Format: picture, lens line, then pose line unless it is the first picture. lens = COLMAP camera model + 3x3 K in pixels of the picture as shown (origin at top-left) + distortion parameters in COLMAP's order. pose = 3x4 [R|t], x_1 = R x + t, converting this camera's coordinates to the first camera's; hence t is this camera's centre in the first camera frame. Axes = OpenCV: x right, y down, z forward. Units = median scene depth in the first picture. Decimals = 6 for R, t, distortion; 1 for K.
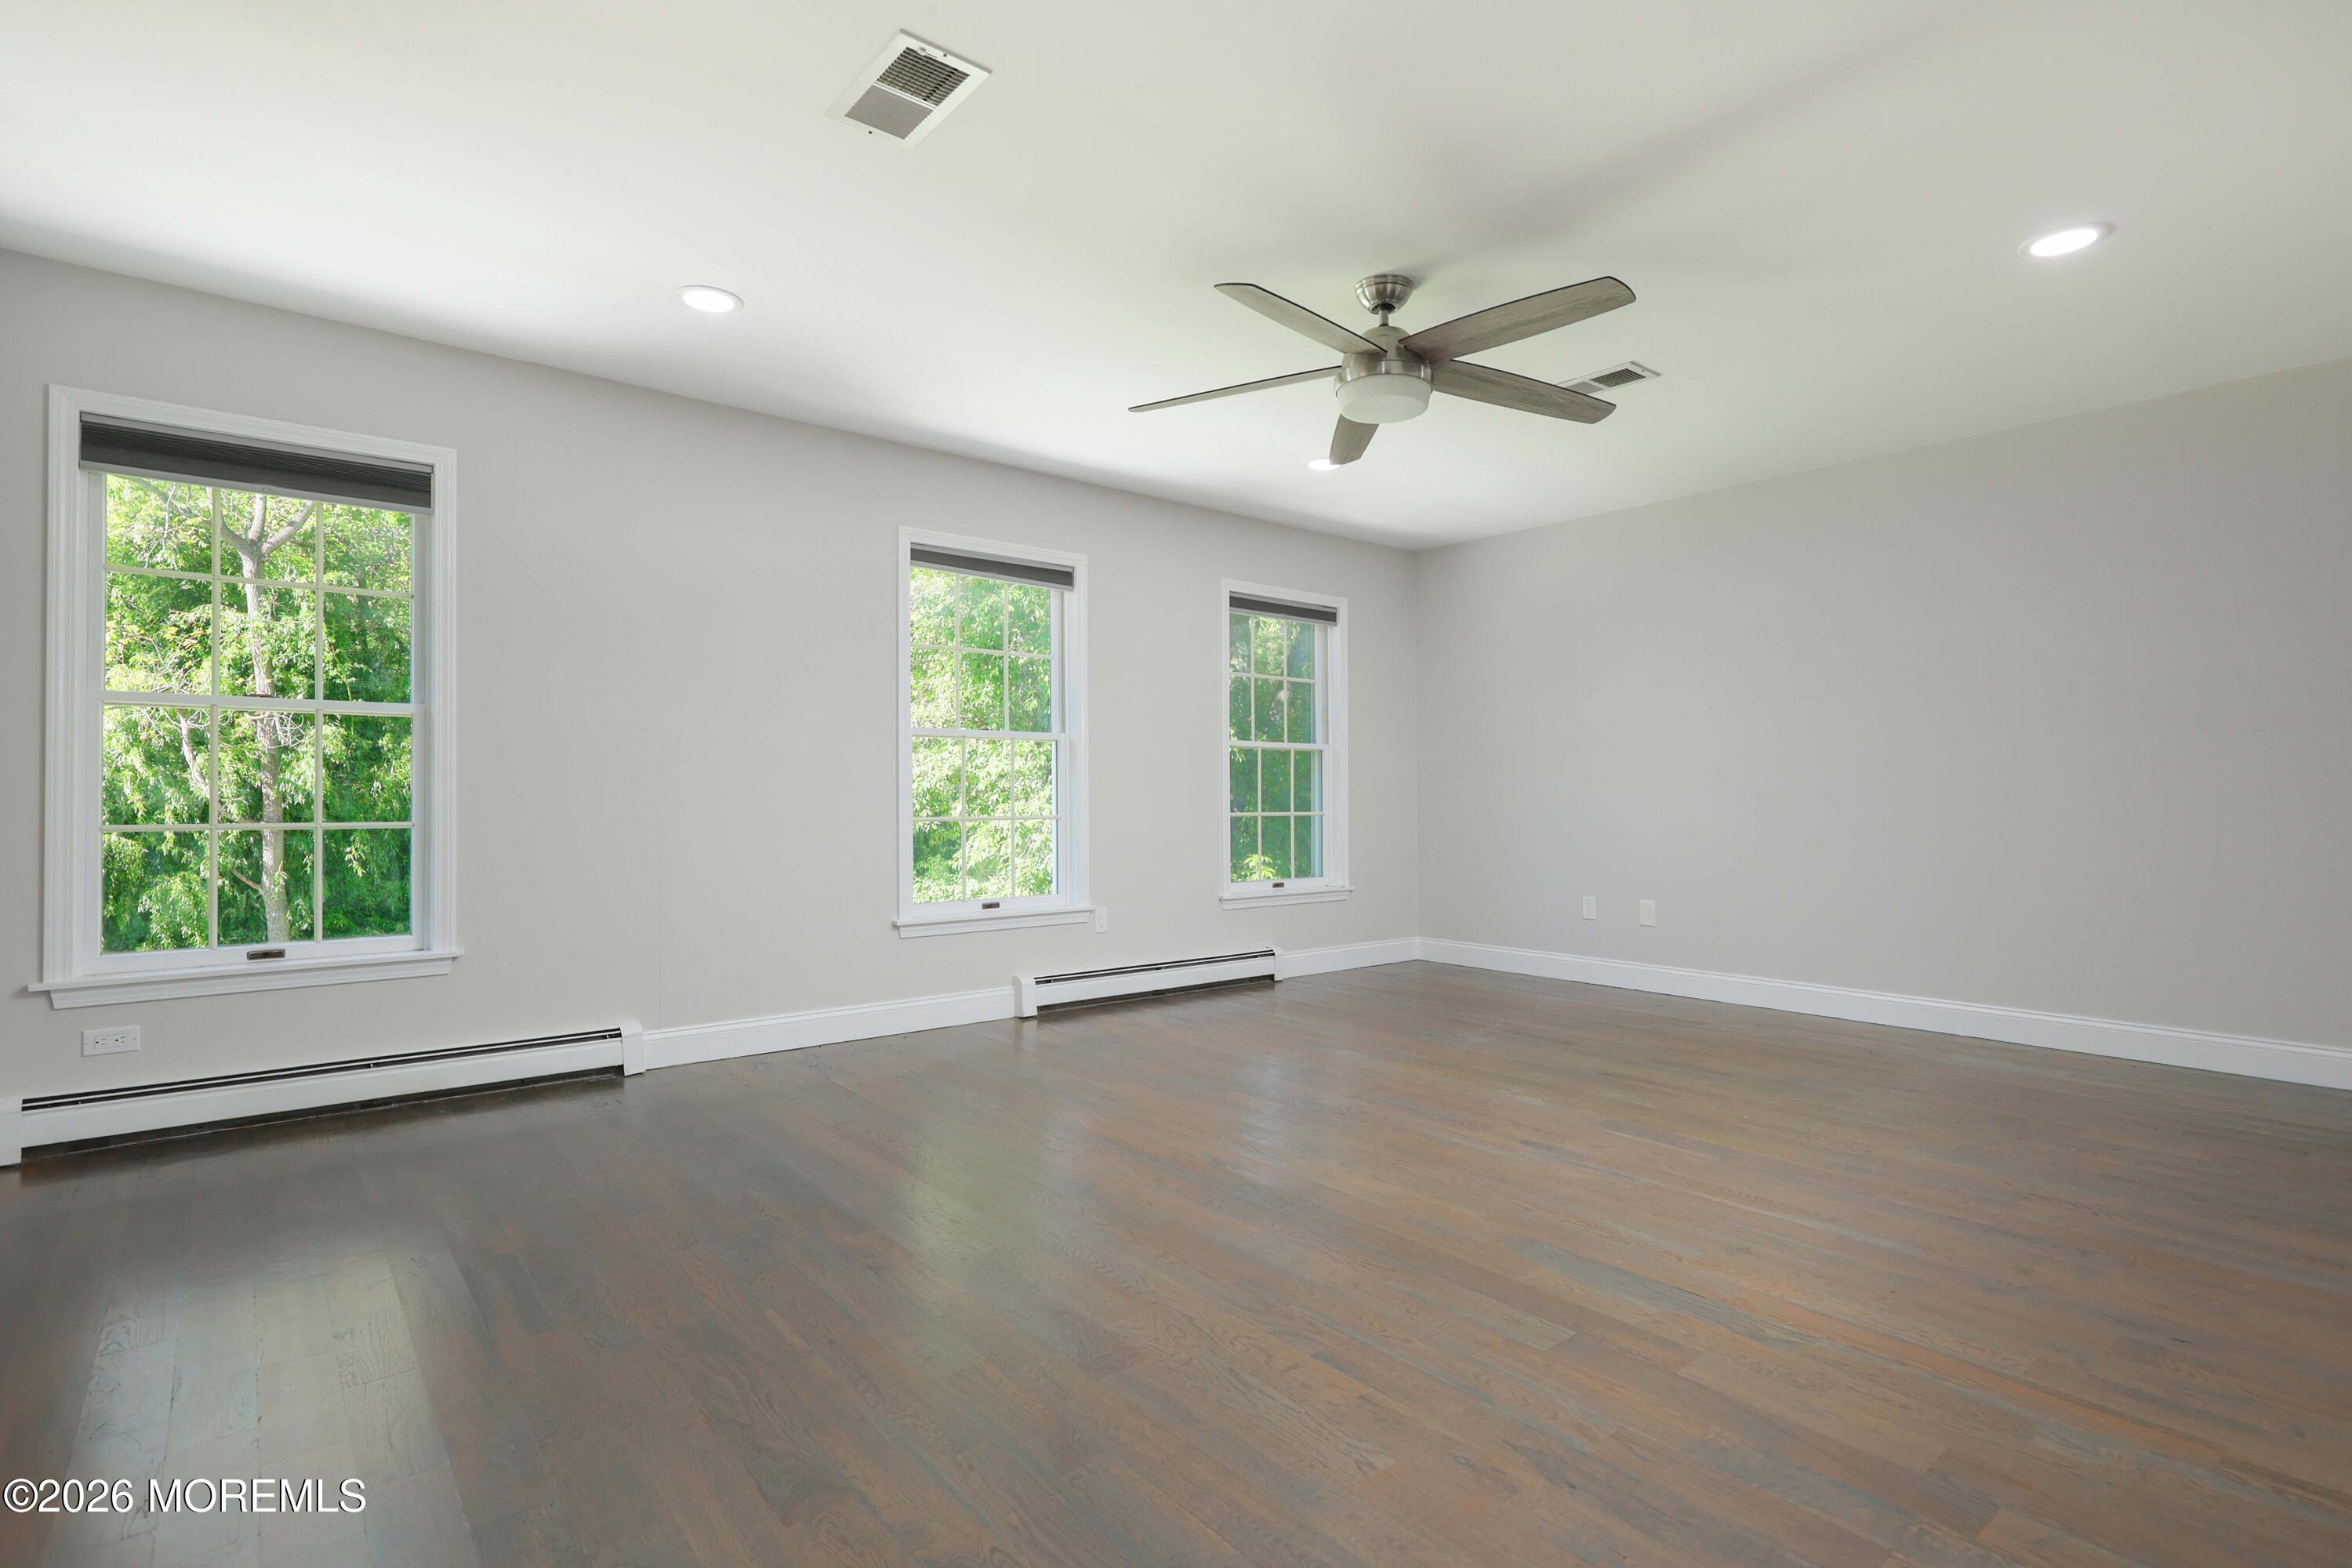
lens RADIAL K [[1167.8, 0, 1167.7], [0, 1167.8, 802.5], [0, 0, 1]] dist [0.010839, 0.001121]
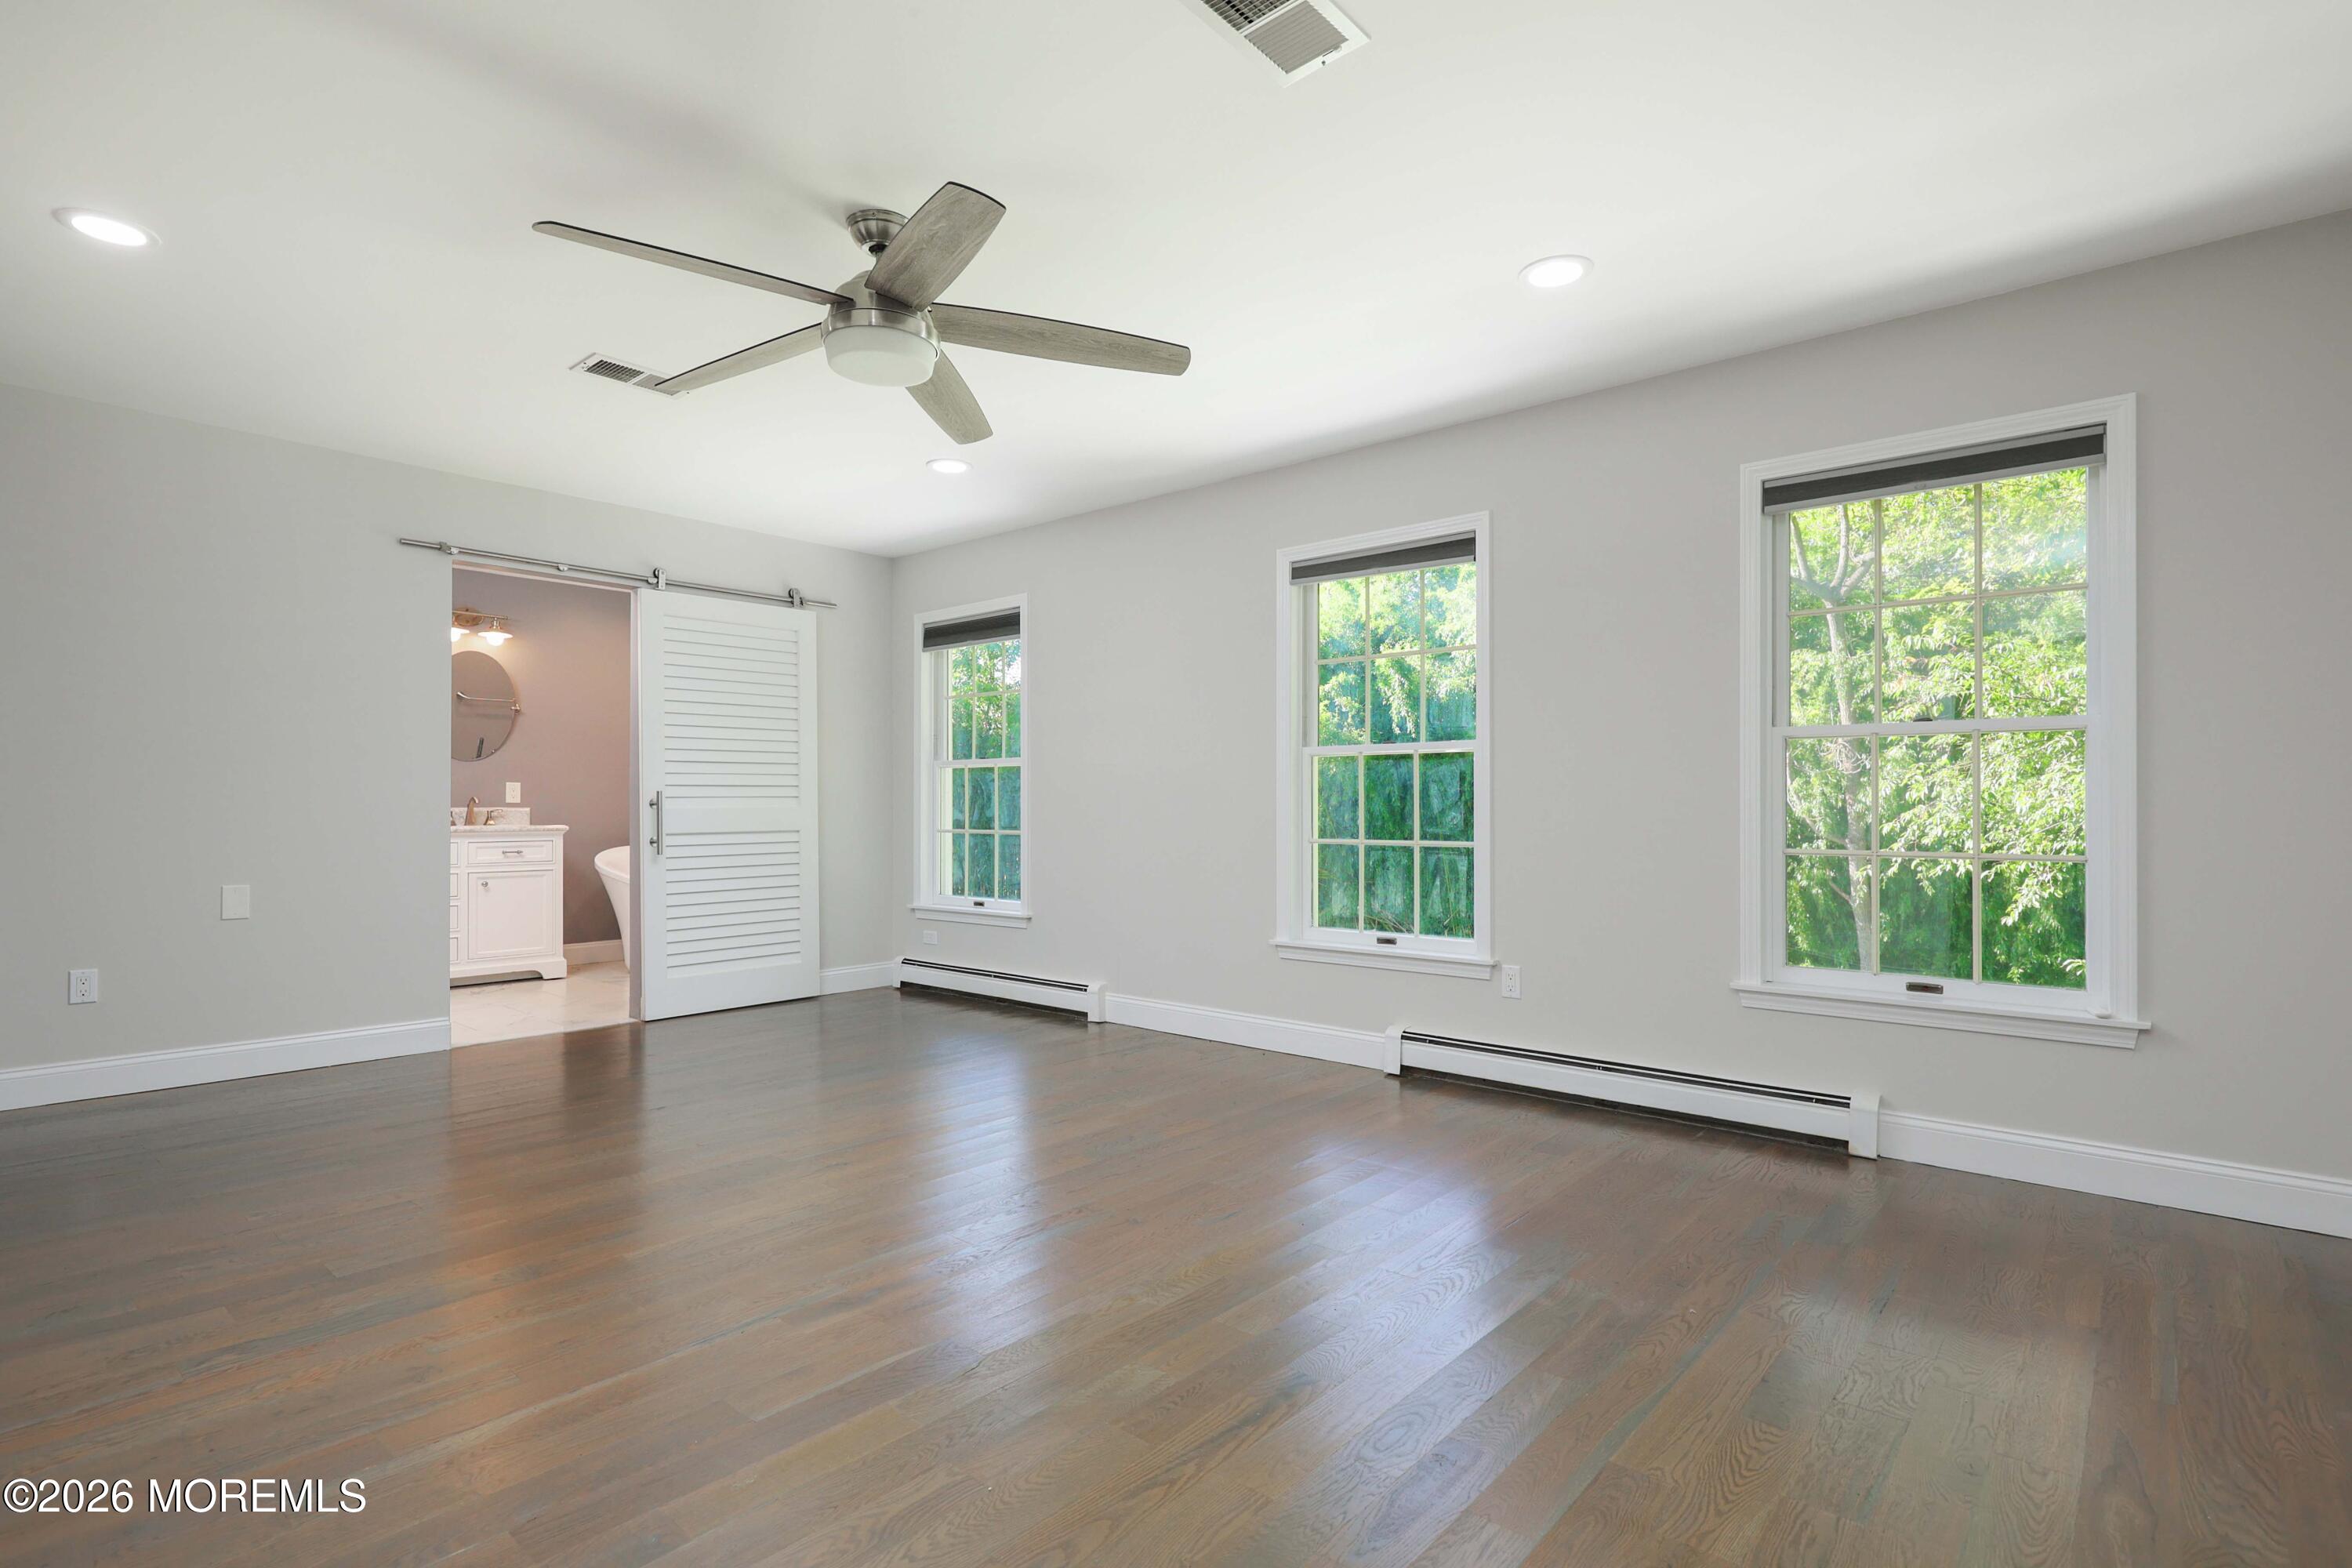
lens RADIAL K [[1167.8, 0, 1186.2], [0, 1167.8, 784.5], [0, 0, 1]] dist [0.010839, 0.001121]
pose [[0.161679, -0.022451, -0.986588, 0.730440], [-0.009356, 0.999661, -0.024282, -0.007065], [0.986799, 0.013156, 0.161414, 0.725503]]
